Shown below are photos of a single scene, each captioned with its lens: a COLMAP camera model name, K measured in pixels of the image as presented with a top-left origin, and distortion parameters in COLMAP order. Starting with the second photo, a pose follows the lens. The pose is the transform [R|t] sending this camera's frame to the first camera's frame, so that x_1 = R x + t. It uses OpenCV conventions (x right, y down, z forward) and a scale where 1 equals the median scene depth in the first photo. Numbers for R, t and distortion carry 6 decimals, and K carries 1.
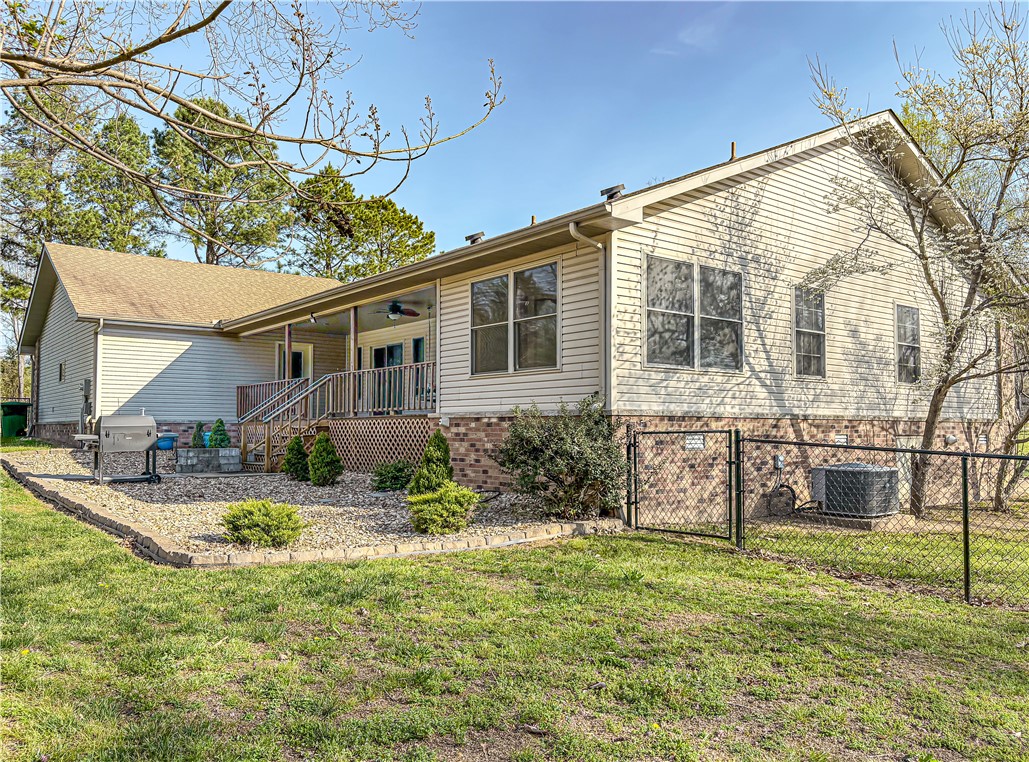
lens RADIAL K [[771.8, 0, 514.5], [0, 771.8, 381.0], [0, 0, 1]] dist [0.076817, -0.001865]
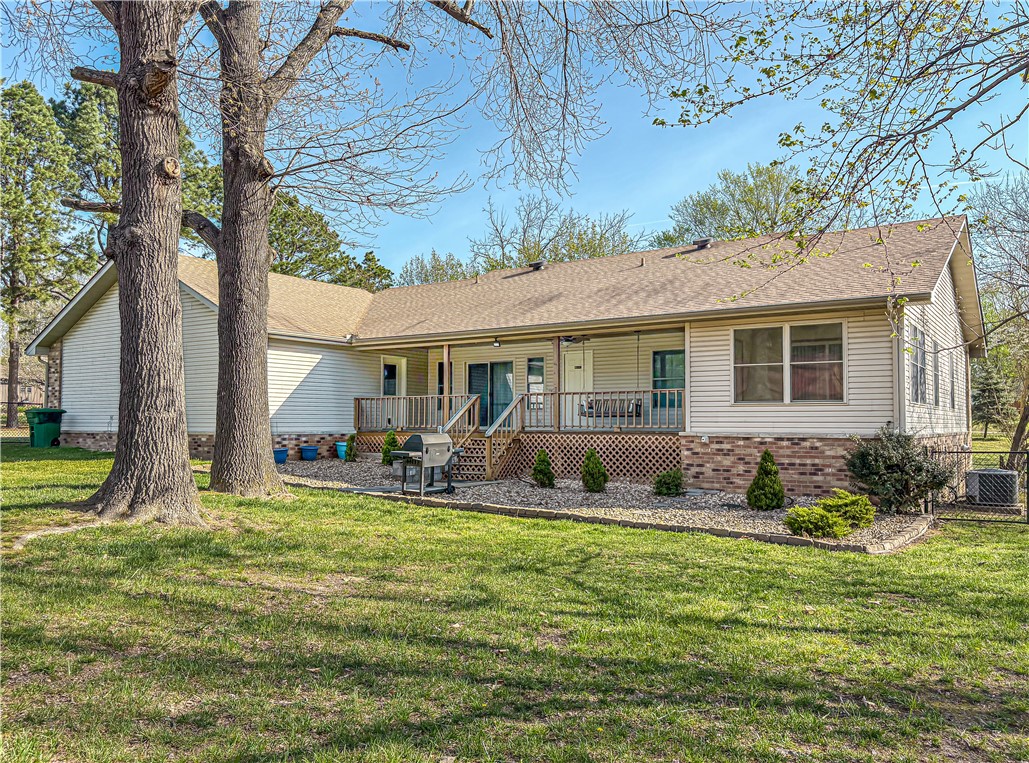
lens RADIAL K [[771.8, 0, 514.5], [0, 771.8, 381.5], [0, 0, 1]] dist [0.076817, -0.001865]
pose [[0.941641, 0.019710, 0.336042, -0.775897], [-0.022607, 0.999733, 0.004711, -0.038331], [-0.335859, -0.012032, 0.941835, -0.069317]]
